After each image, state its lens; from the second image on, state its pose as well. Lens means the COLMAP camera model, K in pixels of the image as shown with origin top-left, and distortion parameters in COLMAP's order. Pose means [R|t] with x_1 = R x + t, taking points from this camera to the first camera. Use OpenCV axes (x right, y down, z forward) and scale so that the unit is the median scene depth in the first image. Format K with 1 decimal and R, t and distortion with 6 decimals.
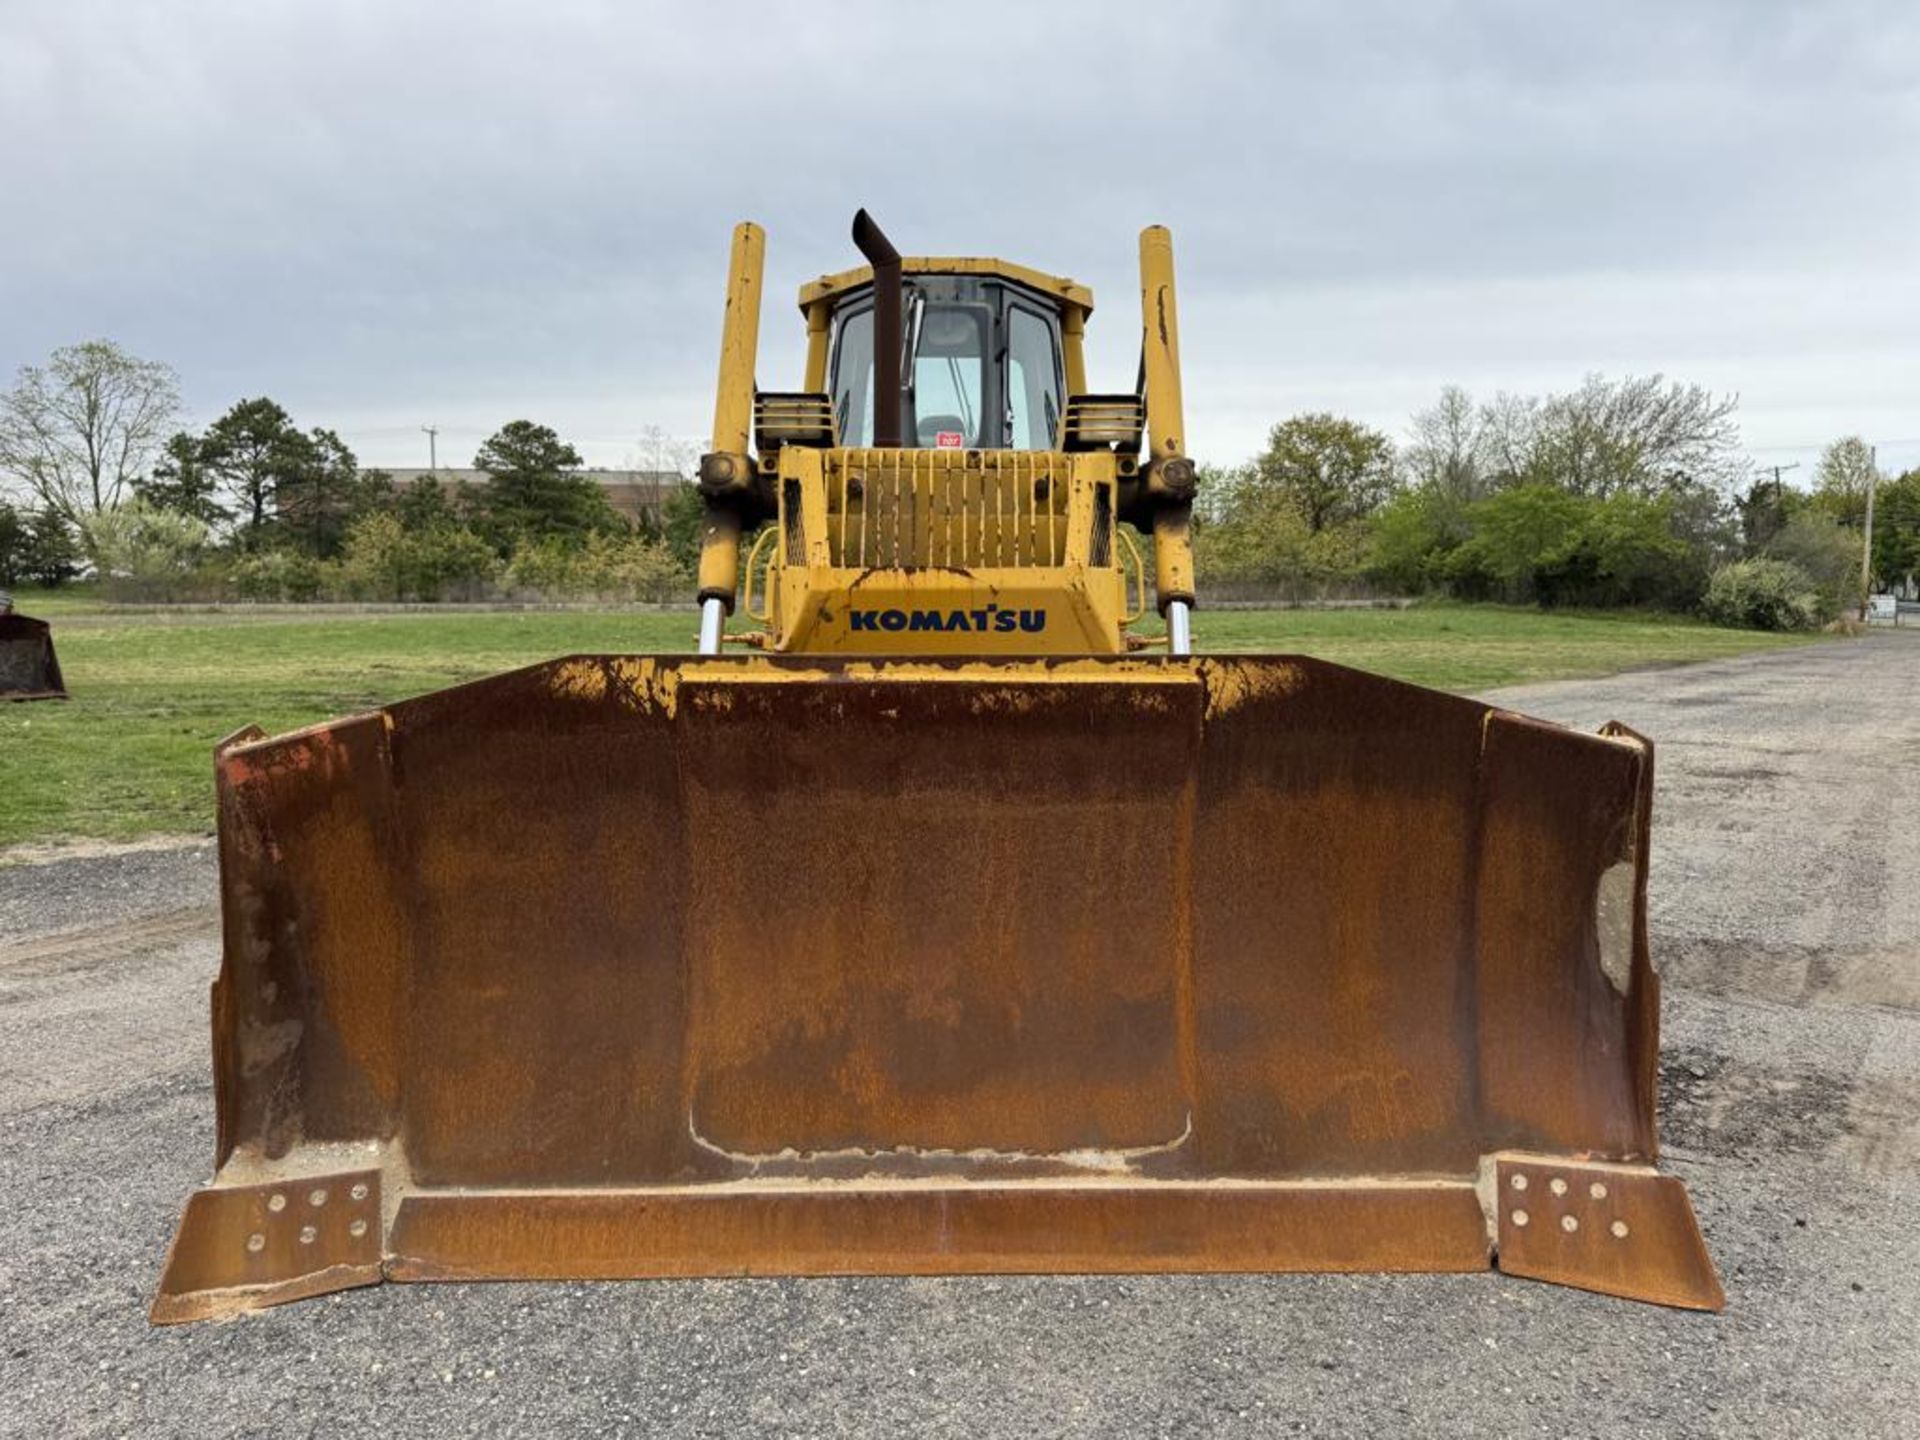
lens RADIAL K [[1346.9, 0, 968.3], [0, 1346.9, 722.6], [0, 0, 1]] dist [0.098310, -0.157860]
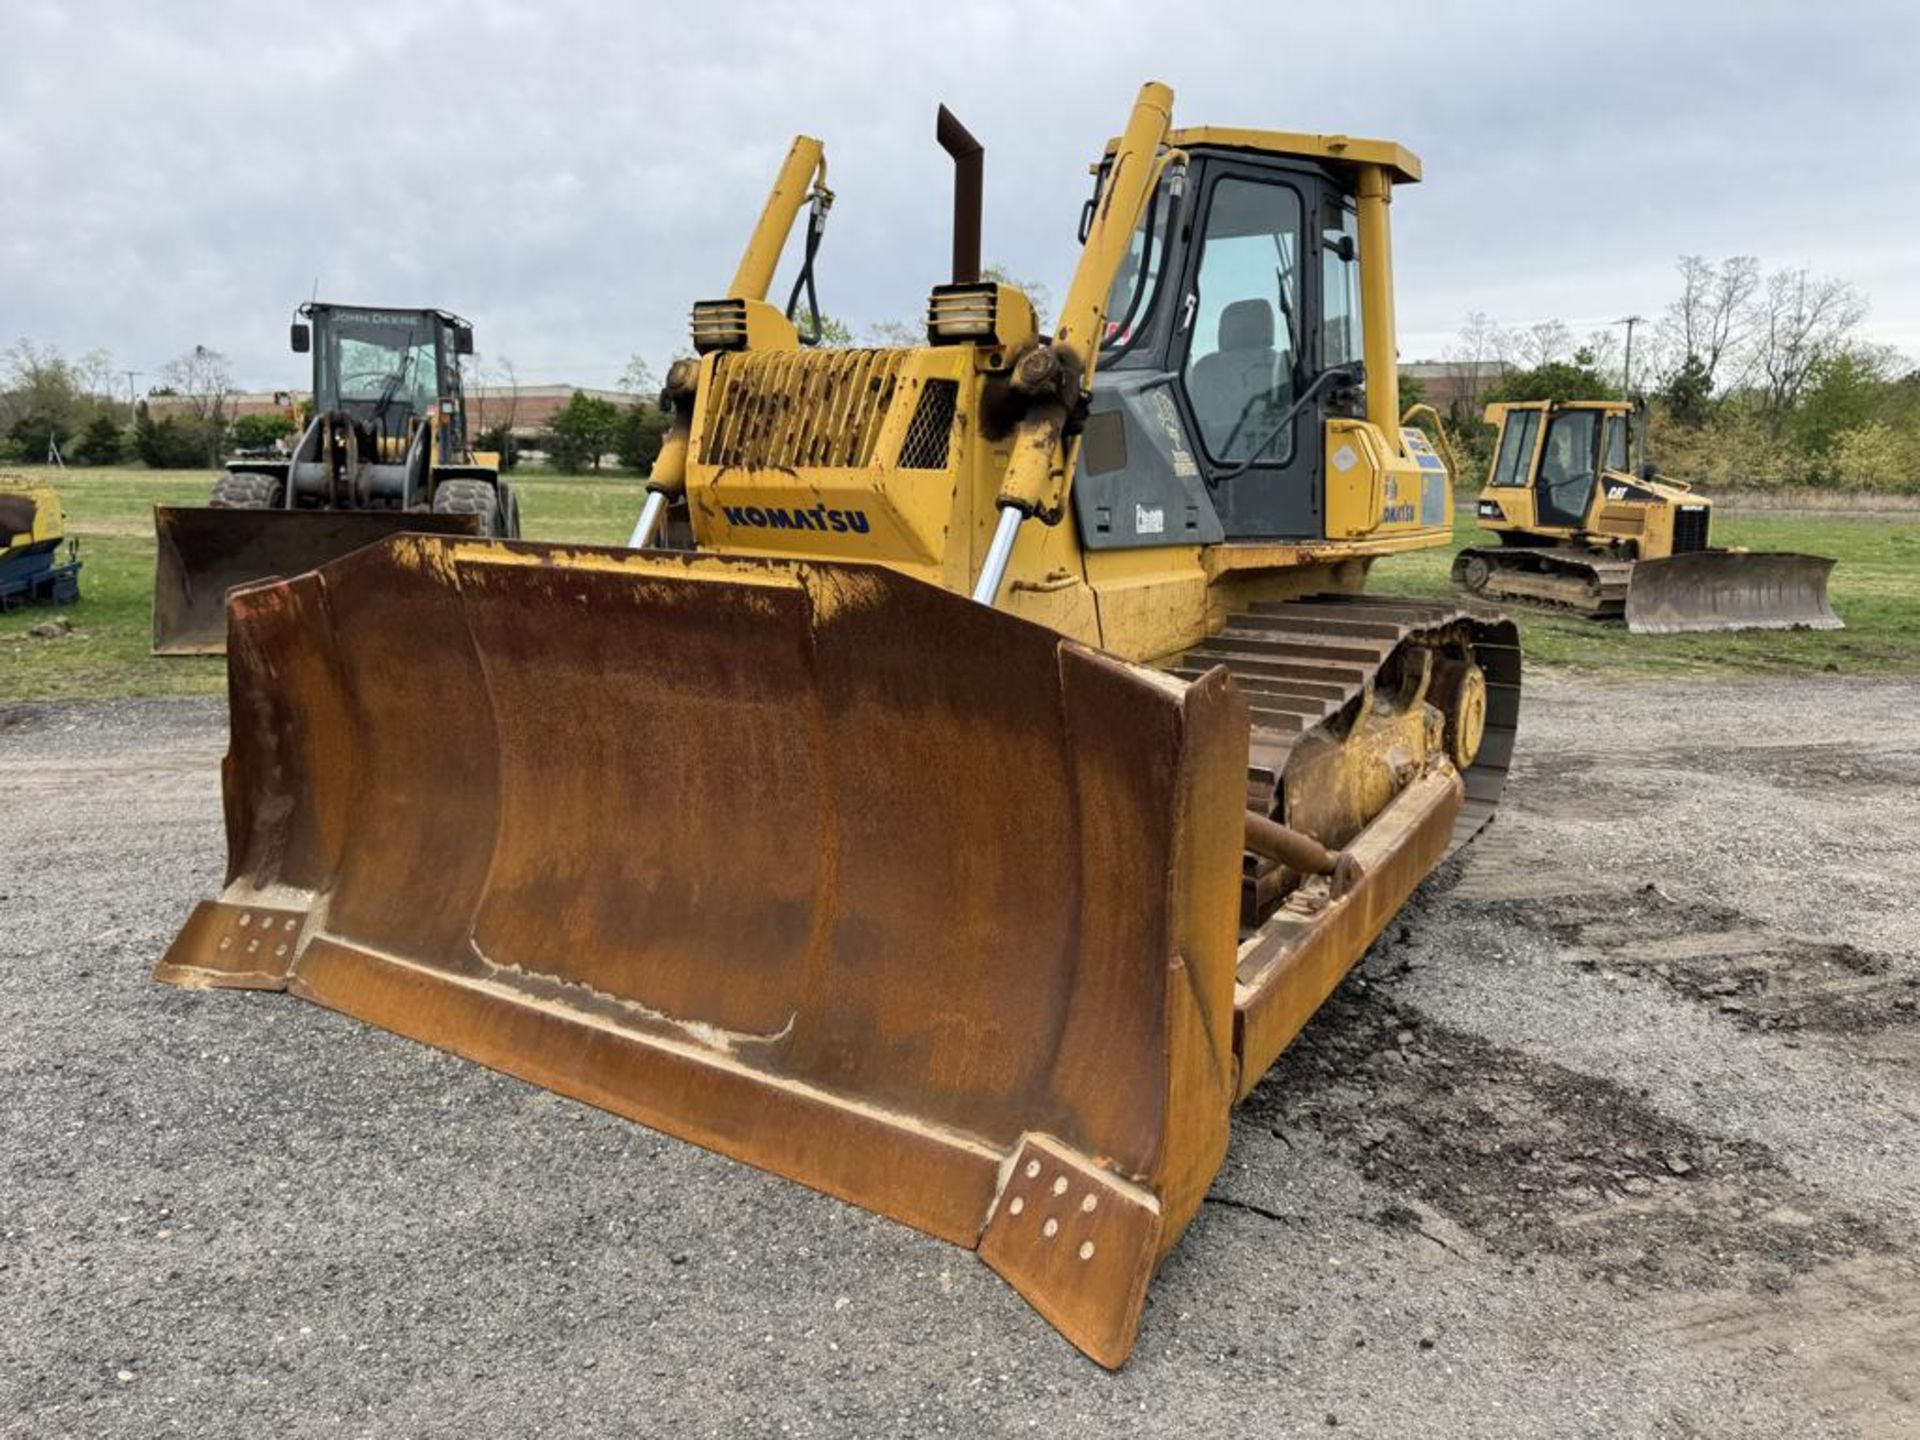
lens RADIAL K [[1348.4, 0, 970.9], [0, 1348.4, 719.3], [0, 0, 1]] dist [0.076605, -0.109247]
pose [[0.828375, 0.112467, -0.548767, 0.781104], [-0.073088, 0.992964, 0.093173, -0.033484], [0.555385, -0.037074, 0.830767, 0.238183]]
